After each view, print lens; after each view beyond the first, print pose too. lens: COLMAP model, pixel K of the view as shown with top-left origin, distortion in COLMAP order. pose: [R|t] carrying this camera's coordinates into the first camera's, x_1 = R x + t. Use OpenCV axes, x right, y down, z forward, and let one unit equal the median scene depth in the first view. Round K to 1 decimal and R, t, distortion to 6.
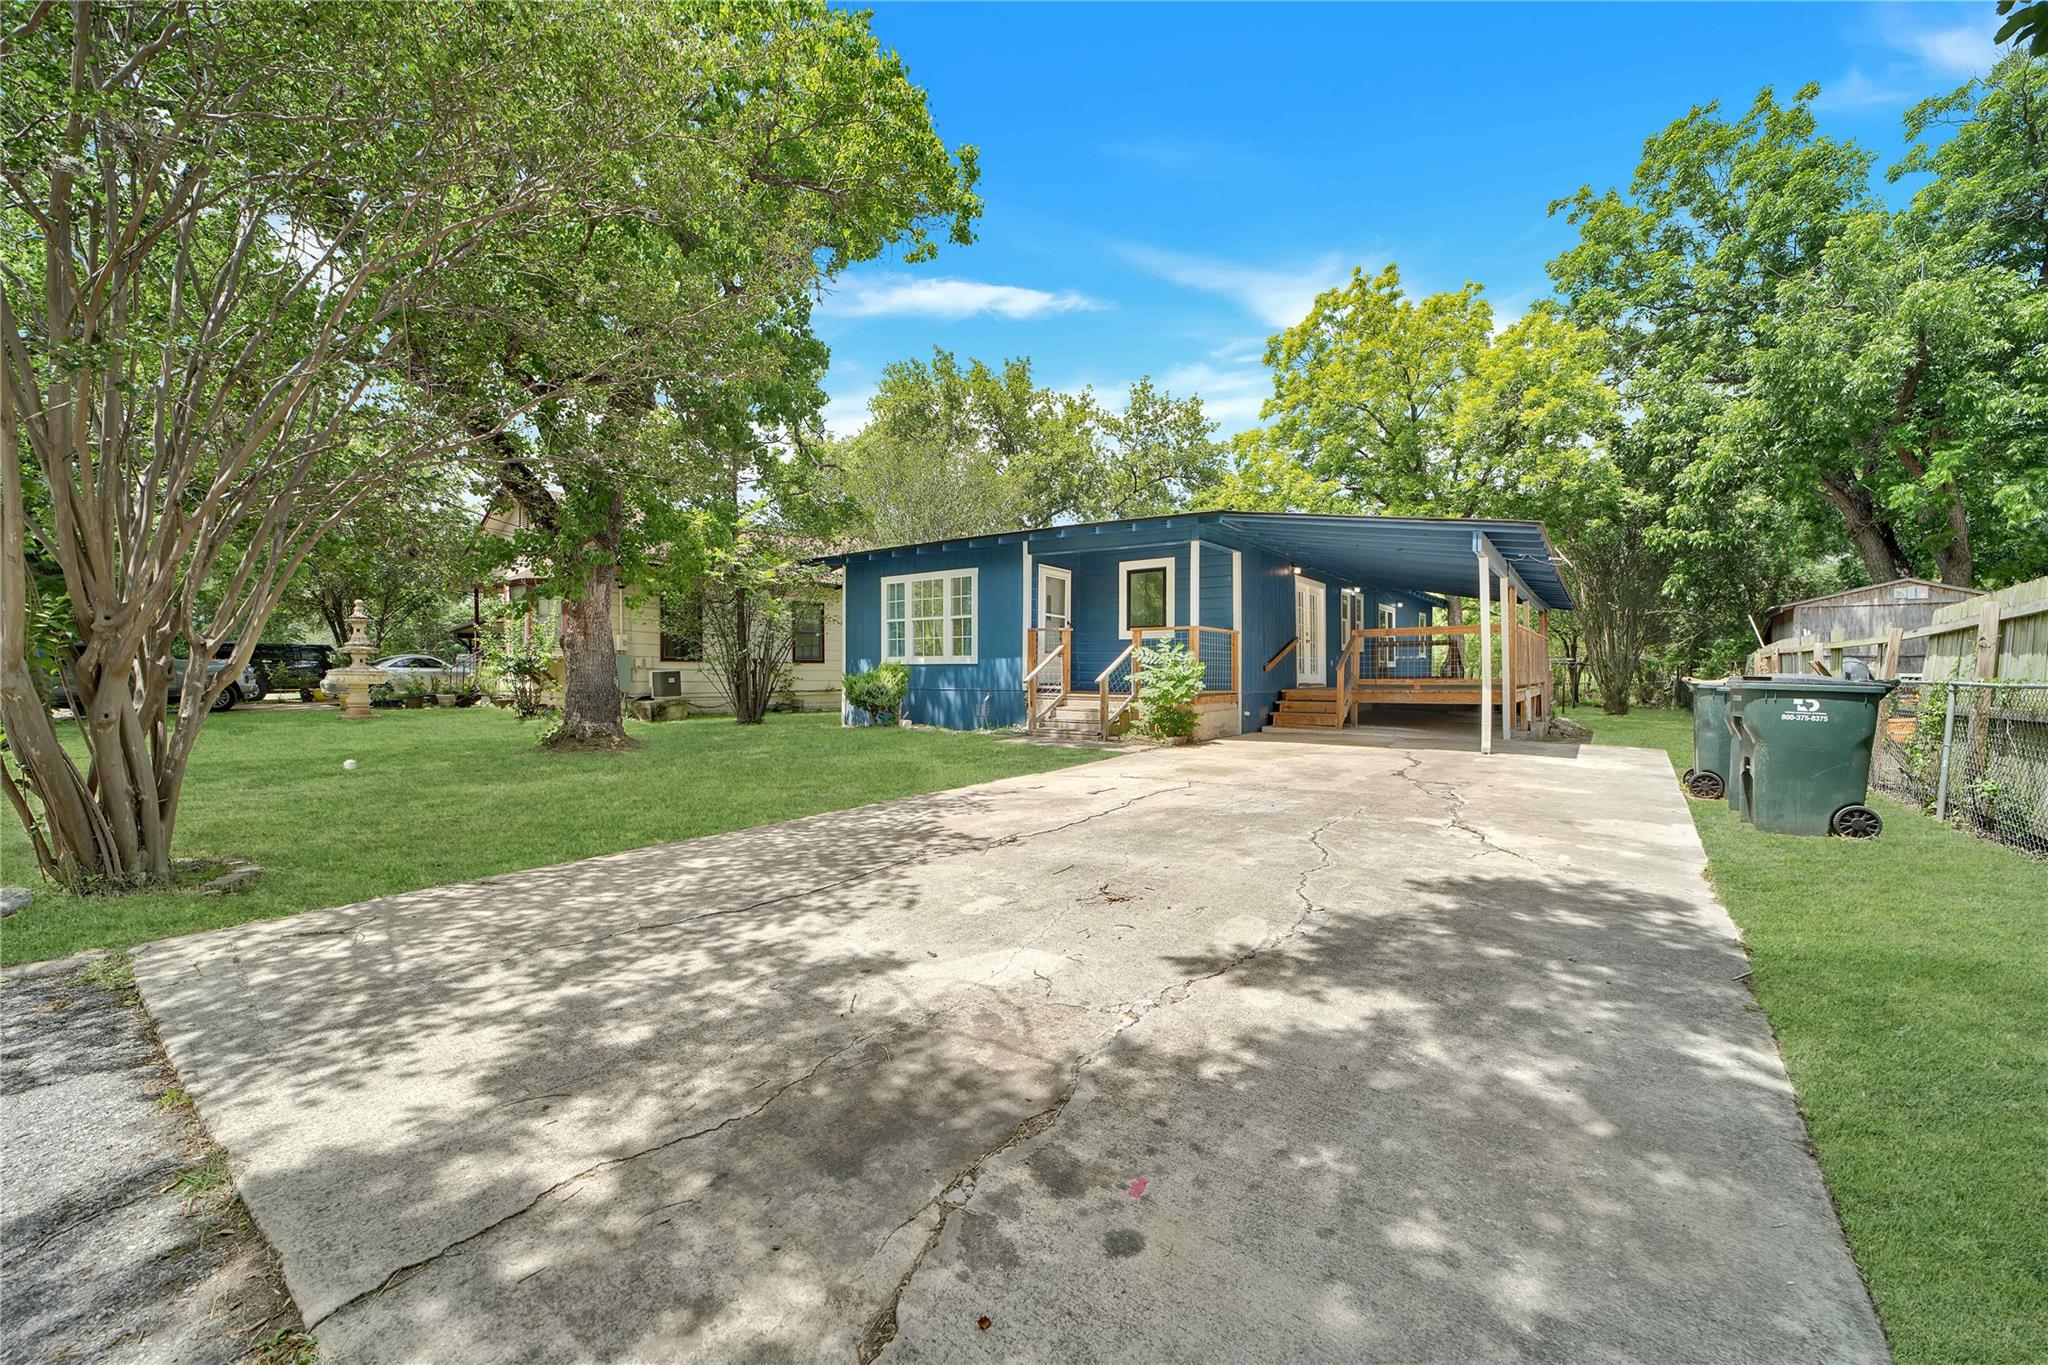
lens RADIAL K [[806.7, 0, 1023.4], [0, 806.7, 676.1], [0, 0, 1]] dist [-0.018127, 0.000084]
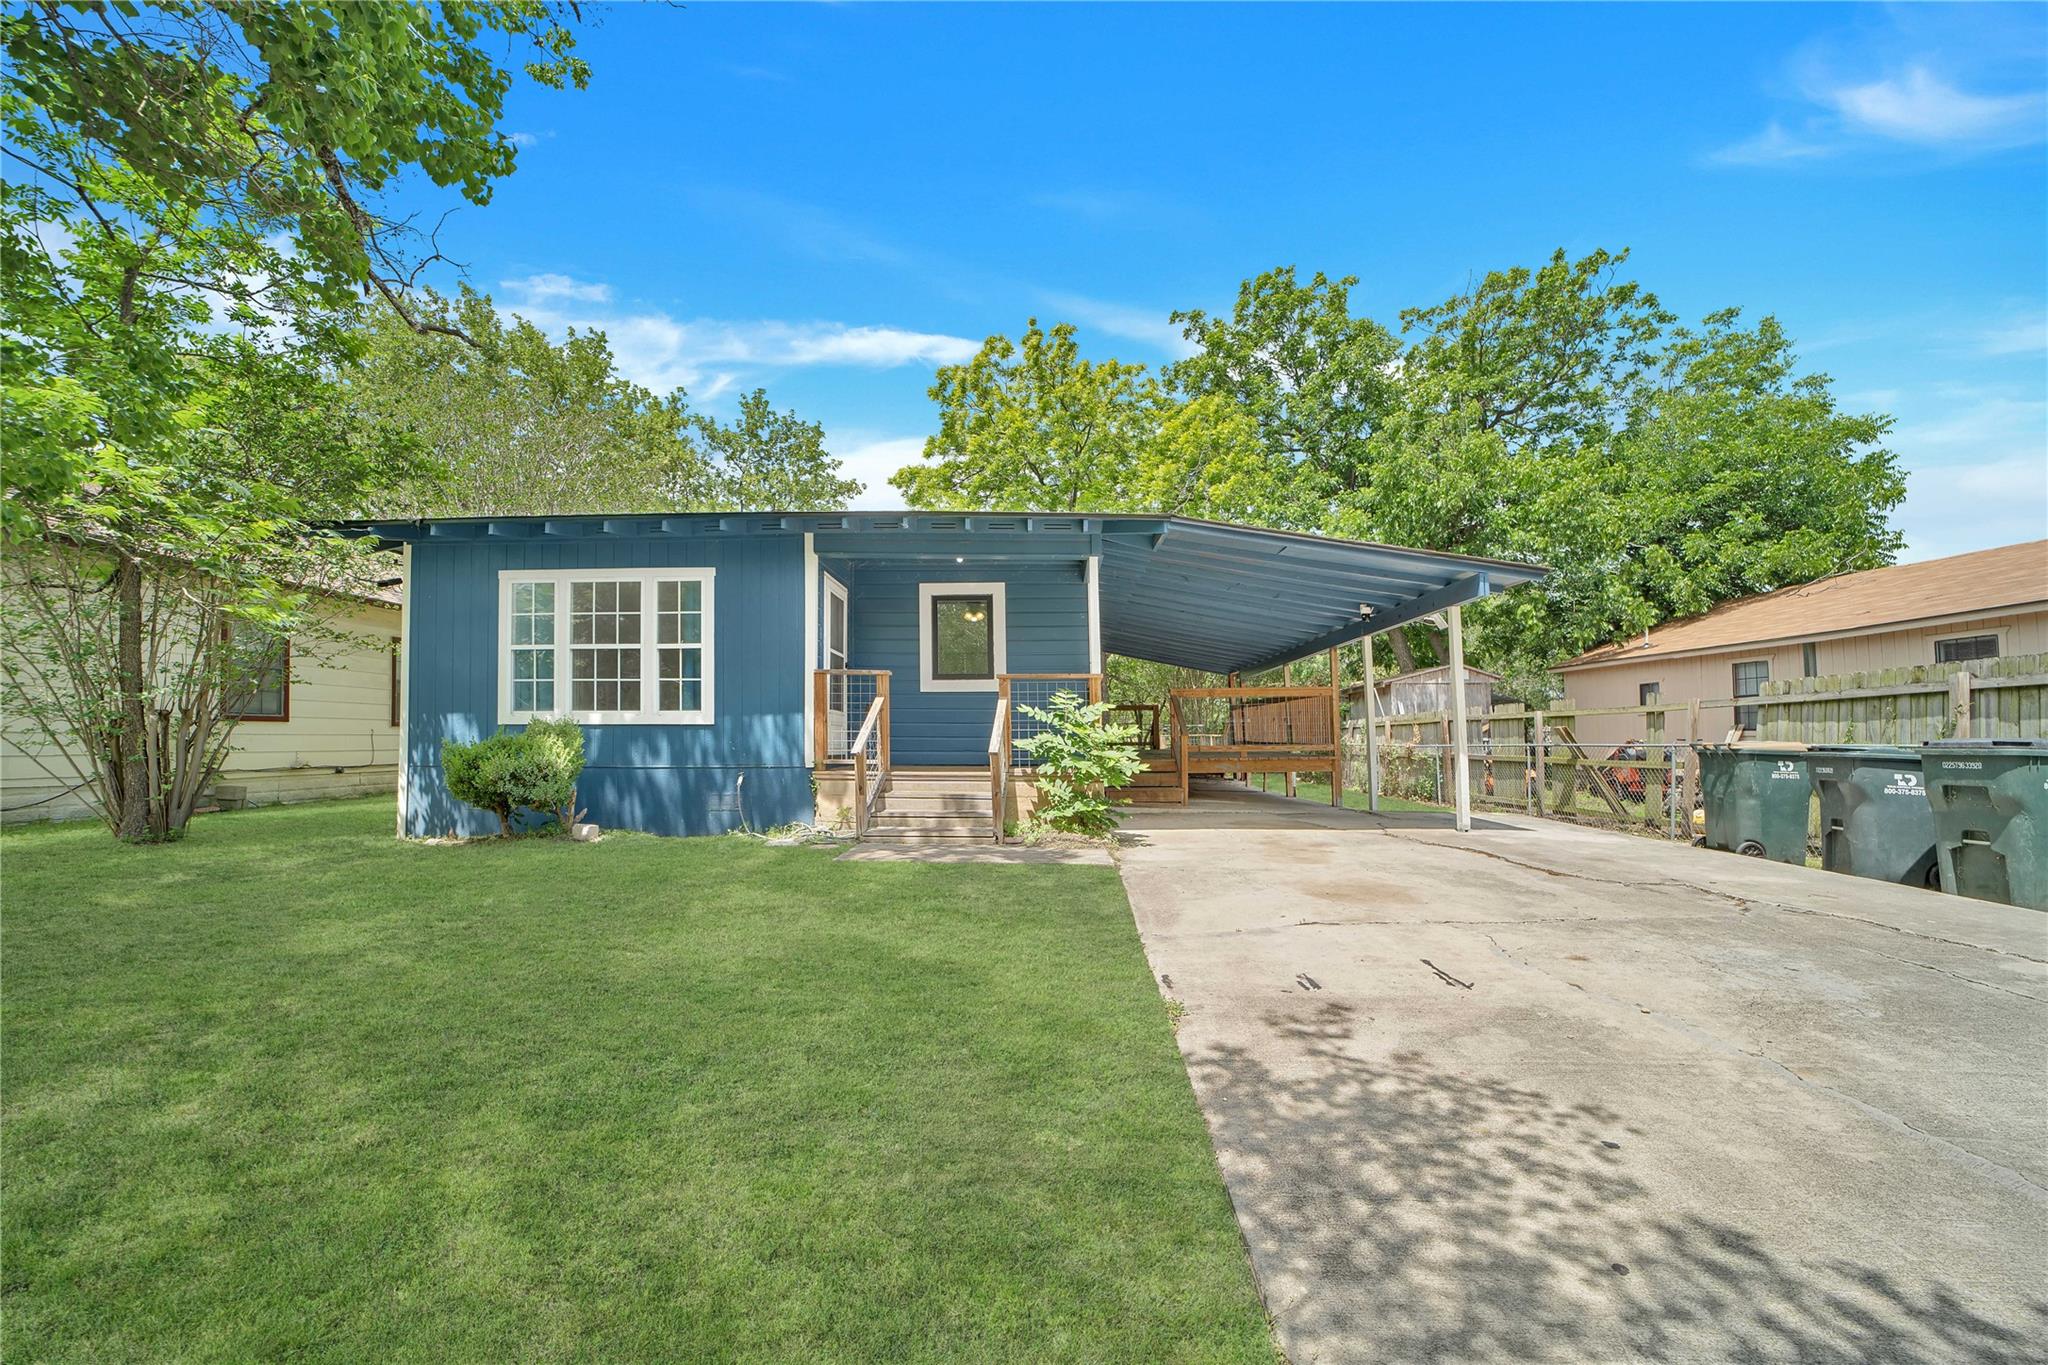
lens RADIAL K [[796.9, 0, 1019.8], [0, 796.9, 716.3], [0, 0, 1]] dist [-0.025179, 0.006489]
pose [[0.828485, 0.013571, 0.559847, -0.193885], [0.003513, 0.999561, -0.029428, -0.002503], [-0.560000, 0.026348, 0.828073, 0.358635]]
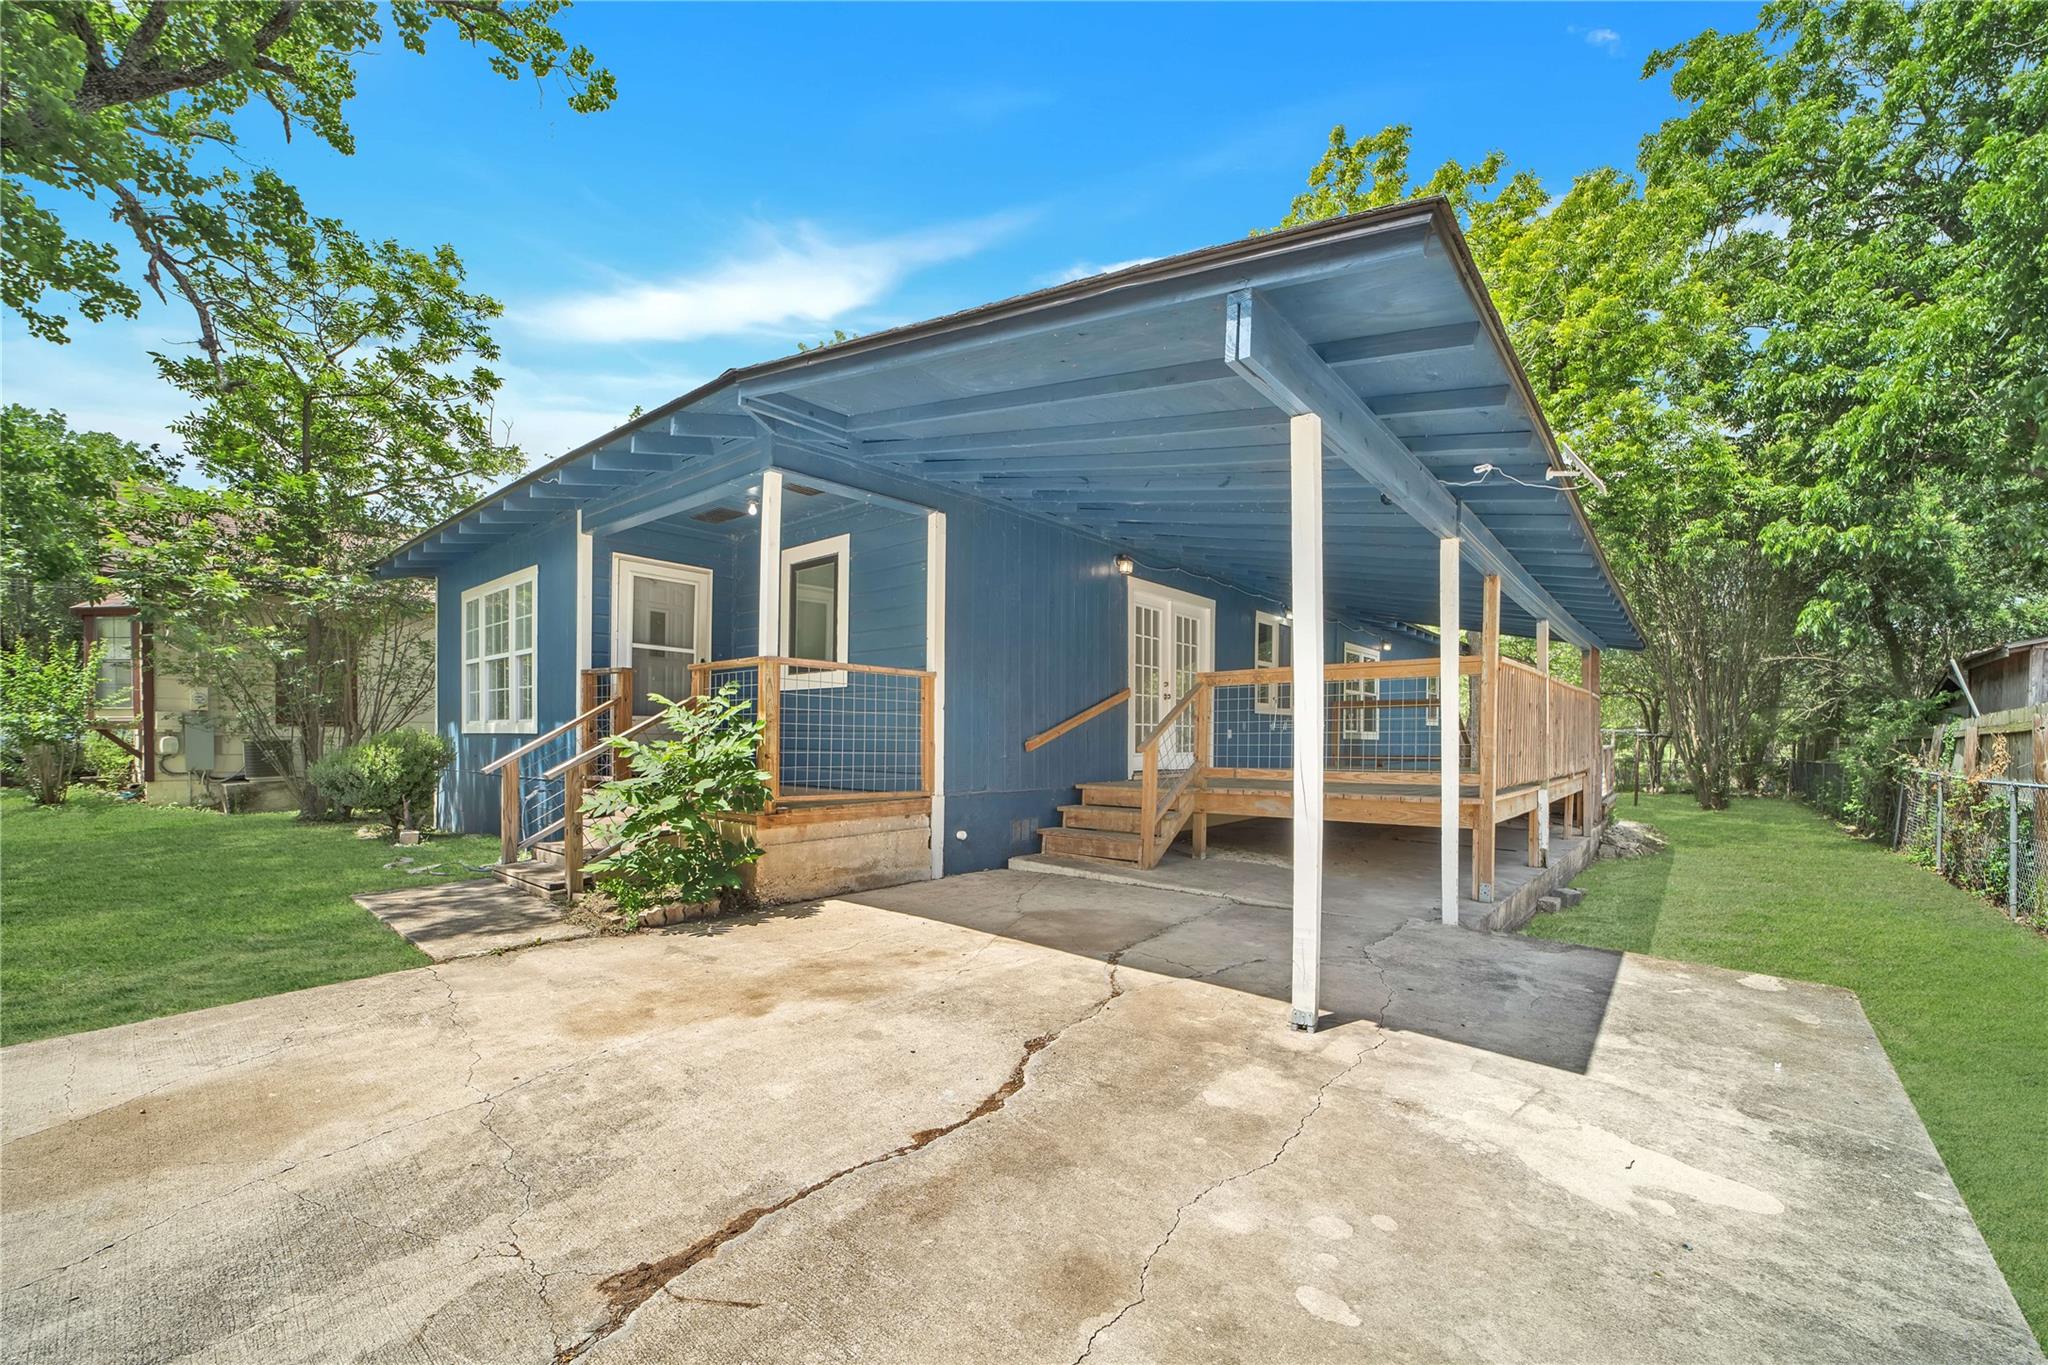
lens RADIAL K [[812.7, 0, 1021.1], [0, 812.7, 743.2], [0, 0, 1]] dist [-0.023607, 0.000219]
pose [[0.997455, 0.007135, -0.070936, 0.313771], [-0.007084, 0.999974, 0.000968, -0.010847], [0.070942, -0.000463, 0.997480, 0.440285]]
